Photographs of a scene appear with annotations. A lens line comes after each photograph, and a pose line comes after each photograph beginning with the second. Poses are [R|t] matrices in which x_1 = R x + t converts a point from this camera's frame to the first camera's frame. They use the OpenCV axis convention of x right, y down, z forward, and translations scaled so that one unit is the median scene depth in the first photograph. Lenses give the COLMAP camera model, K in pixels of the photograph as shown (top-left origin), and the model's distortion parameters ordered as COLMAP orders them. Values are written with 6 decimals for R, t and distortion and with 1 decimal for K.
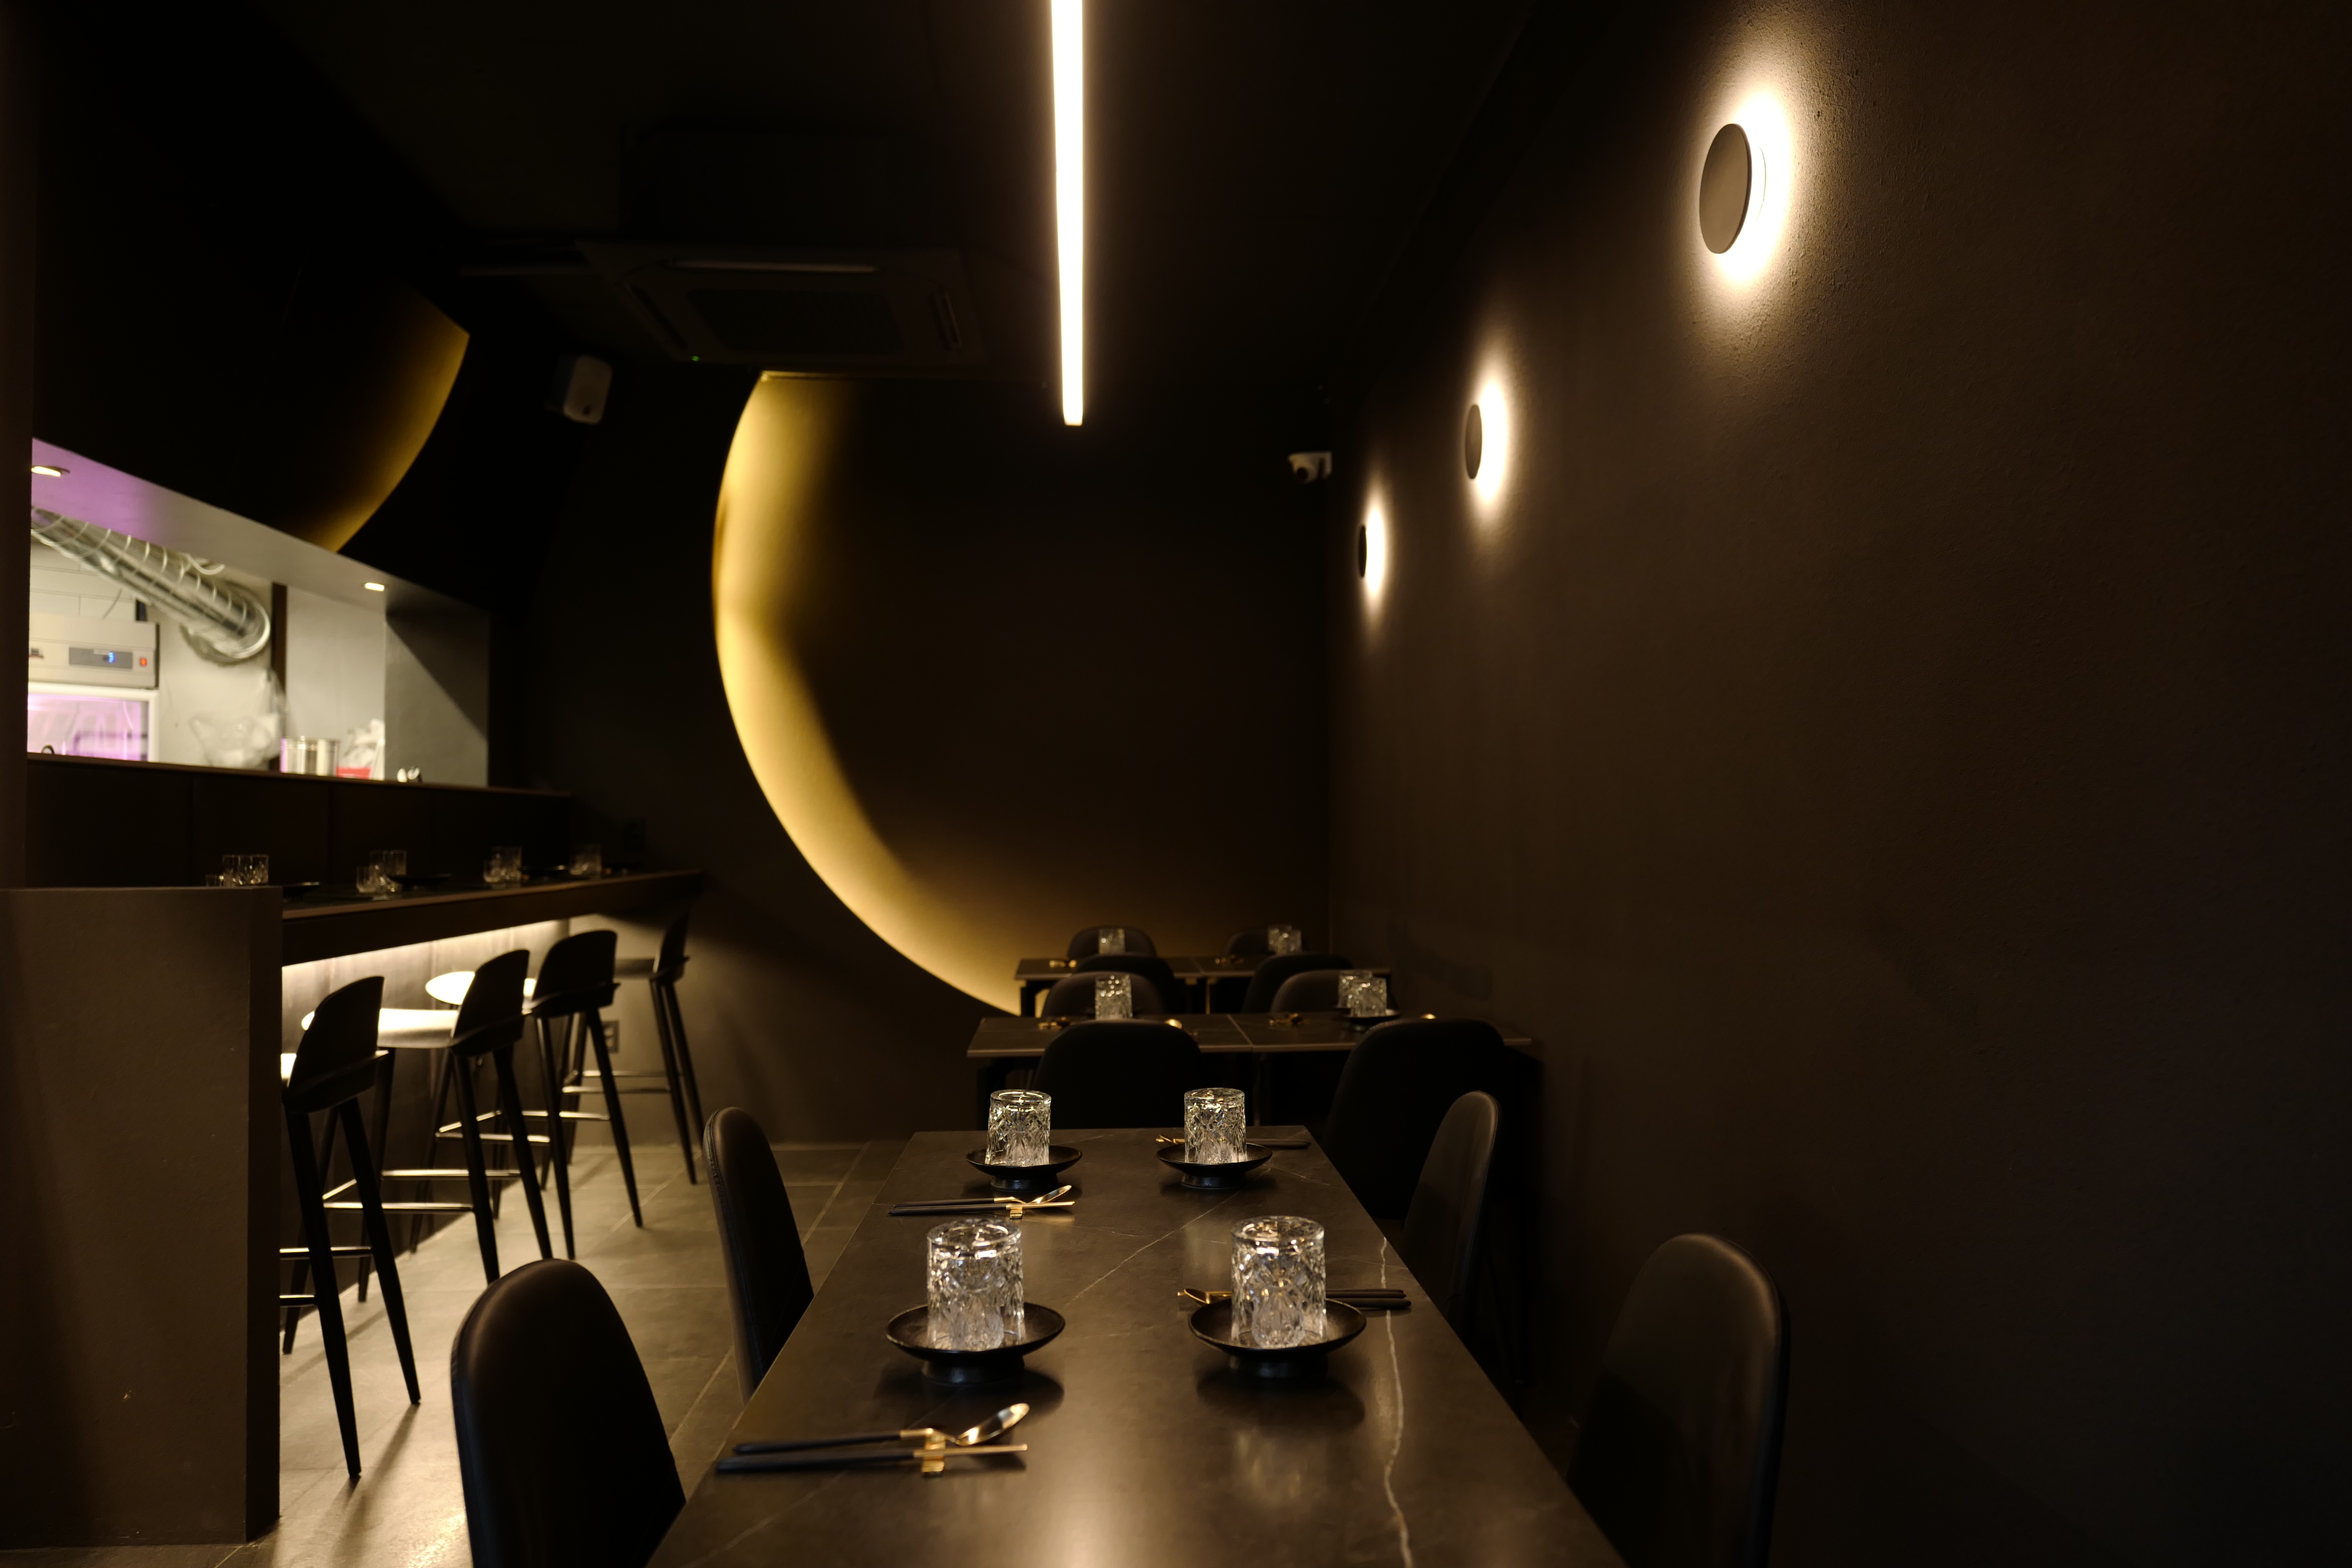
lens RADIAL K [[1613.6, 0, 1182.7], [0, 1613.6, 801.3], [0, 0, 1]] dist [-0.001716, 0.000716]
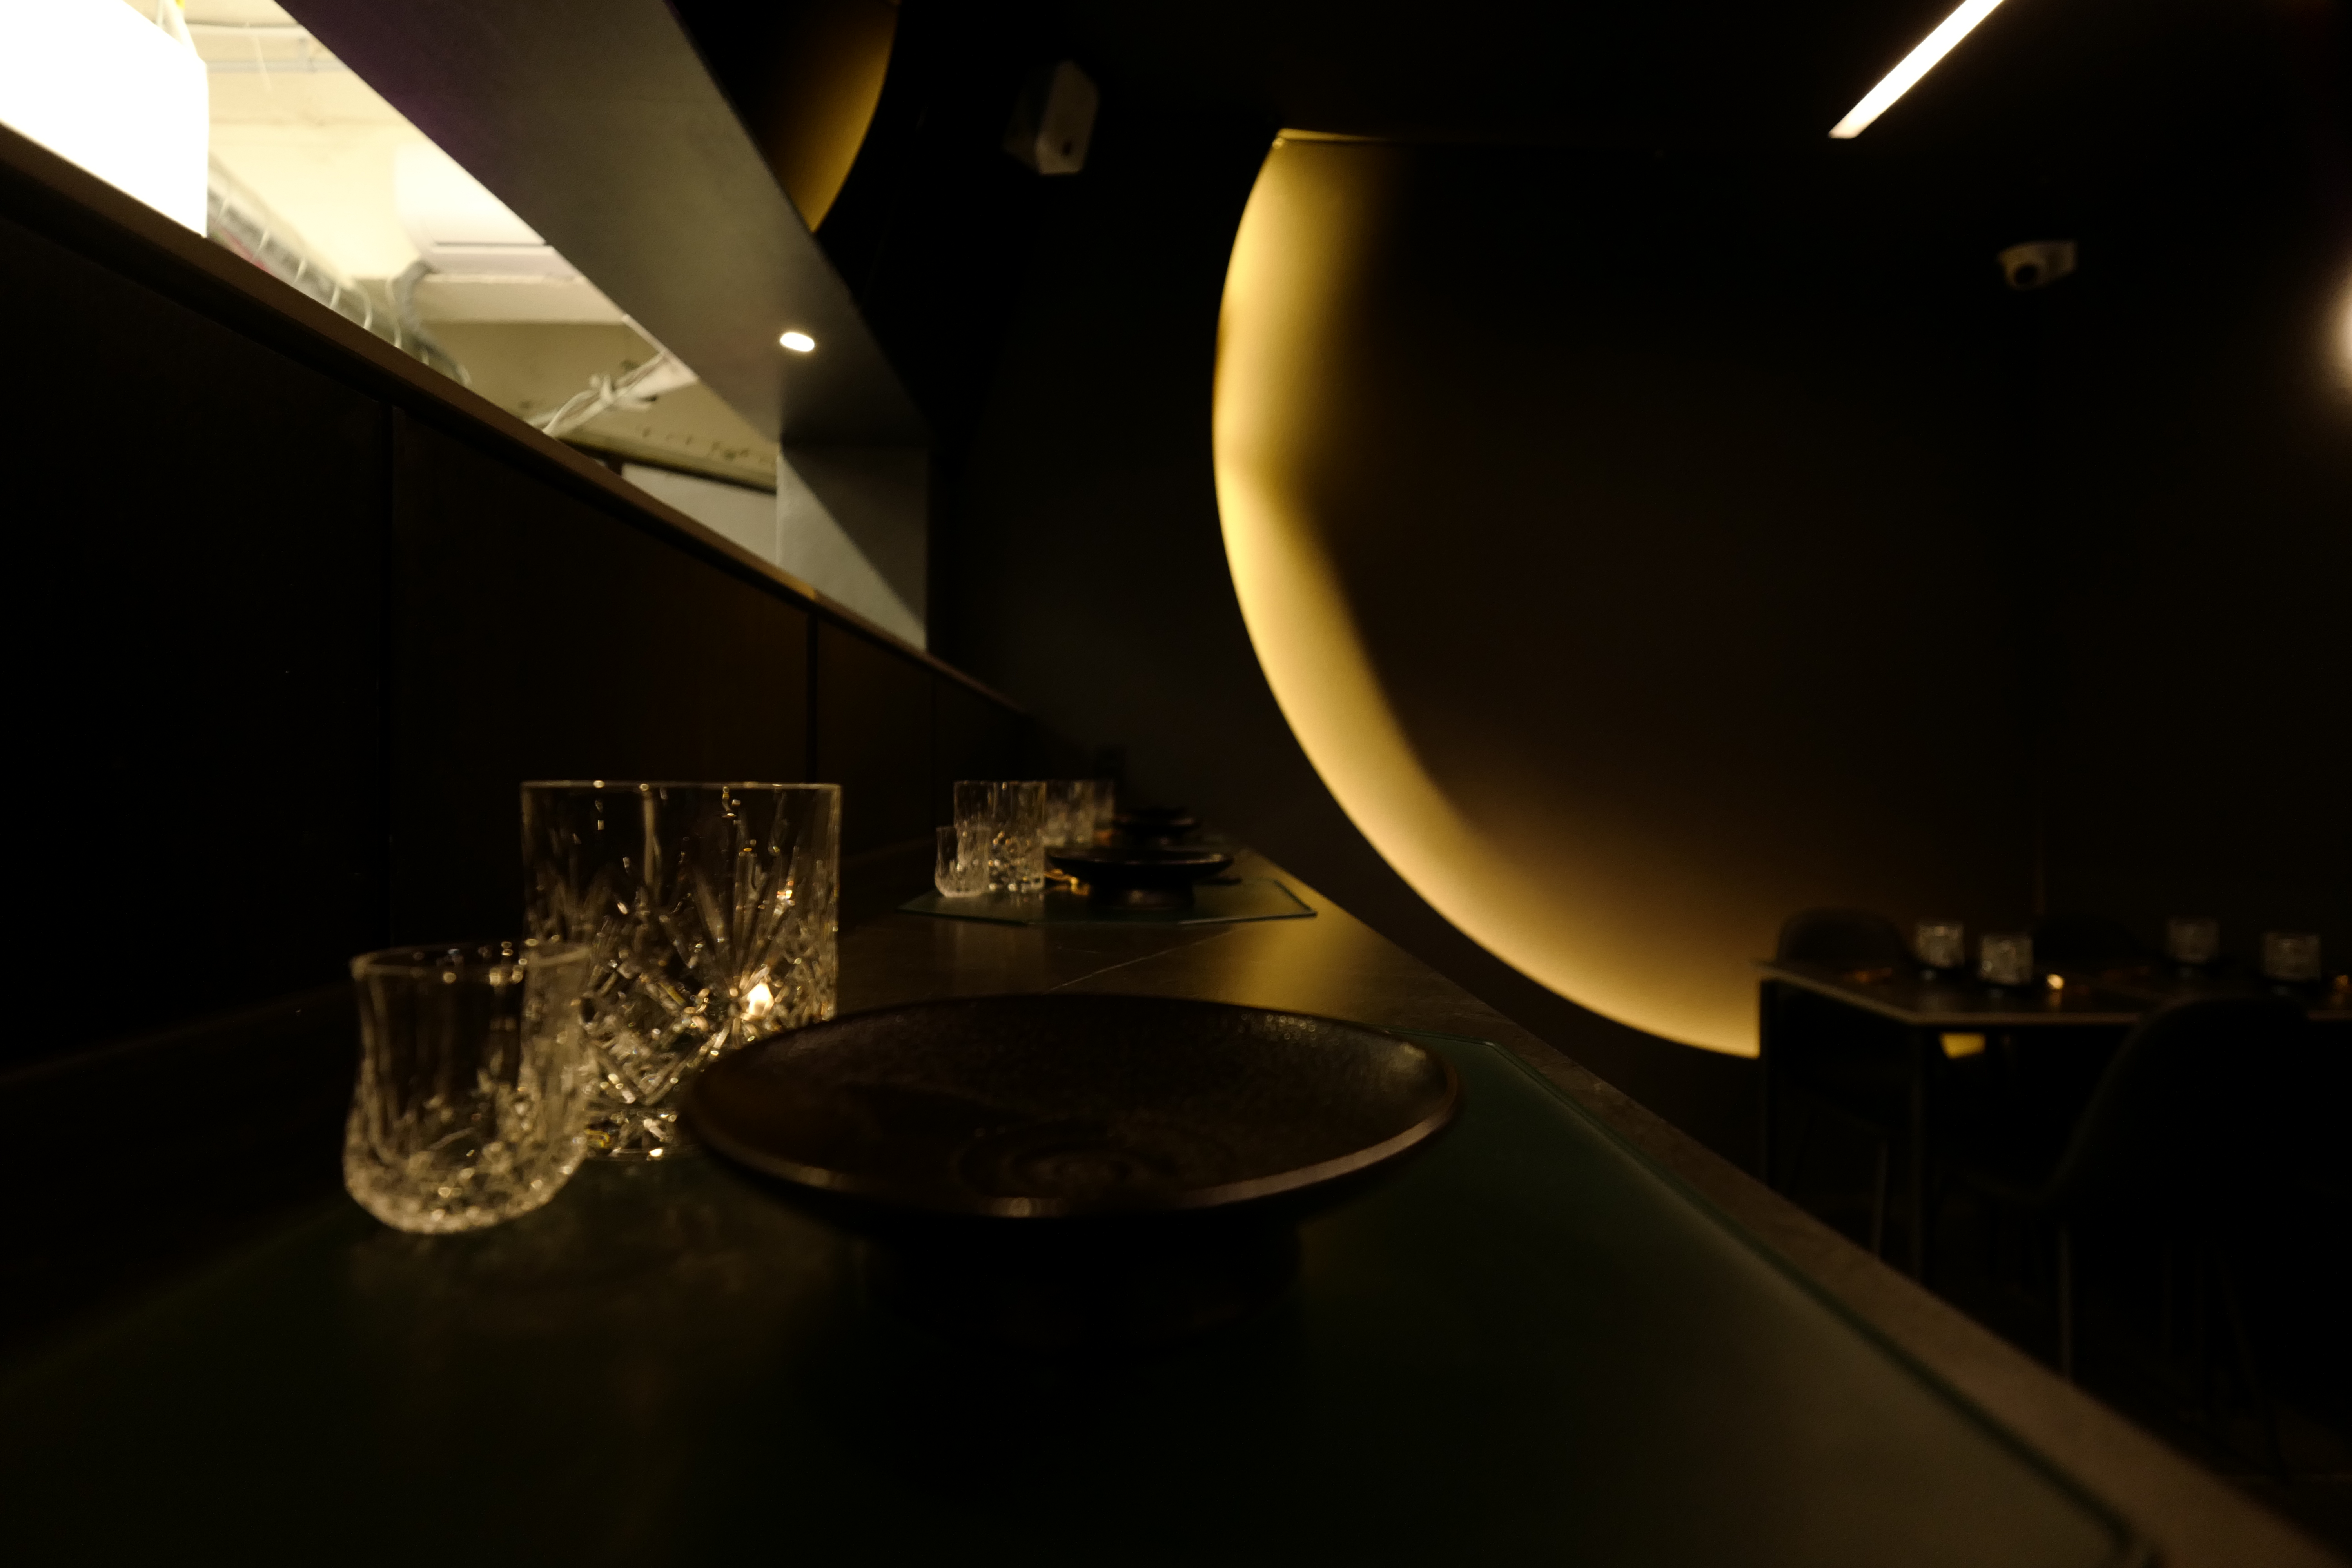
lens RADIAL K [[1109.7, 0, 1159.6], [0, 1109.7, 777.1], [0, 0, 1]] dist [0.000446, -0.000037]
pose [[0.998907, 0.006231, -0.046327, -0.291157], [-0.005972, 0.999966, 0.005726, 0.019130], [0.046361, -0.005443, 0.998910, 0.504258]]
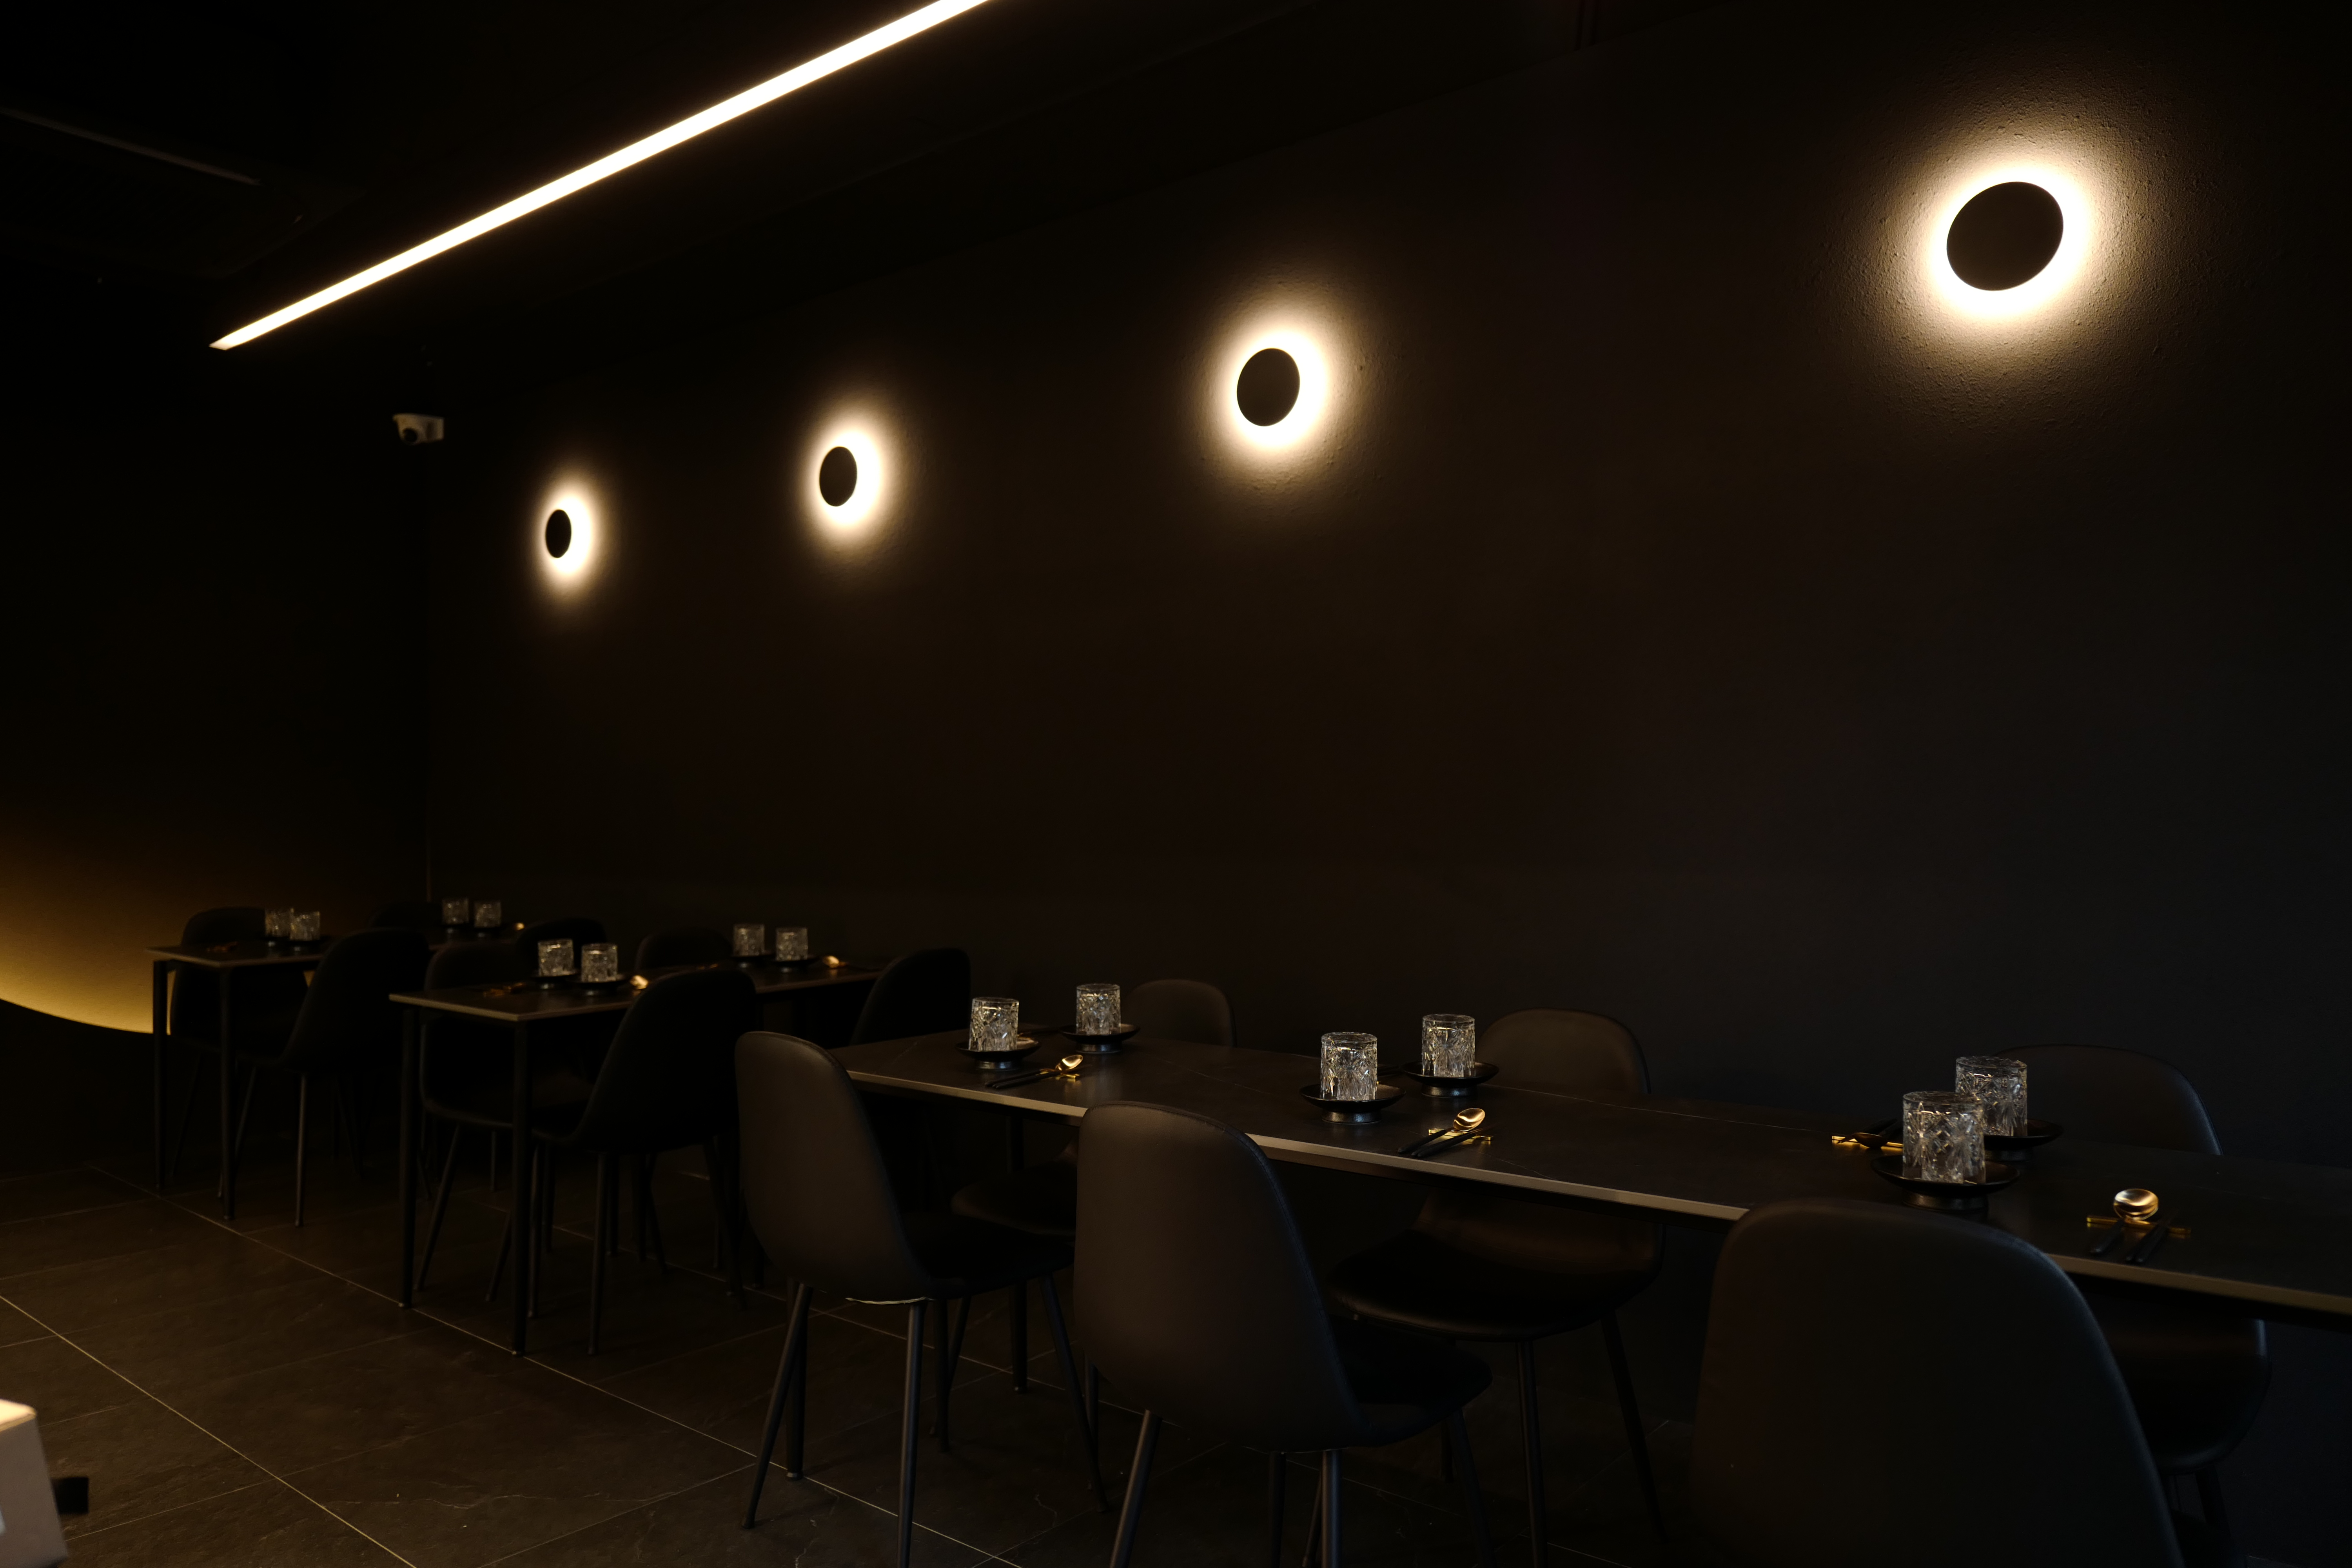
lens RADIAL K [[1613.6, 0, 1166.7], [0, 1613.6, 776.3], [0, 0, 1]] dist [-0.001716, 0.000716]
pose [[0.695807, 0.013878, 0.718095, -0.311574], [-0.013888, 0.999886, -0.005867, 0.002173], [-0.718095, -0.005891, 0.695920, -0.004884]]
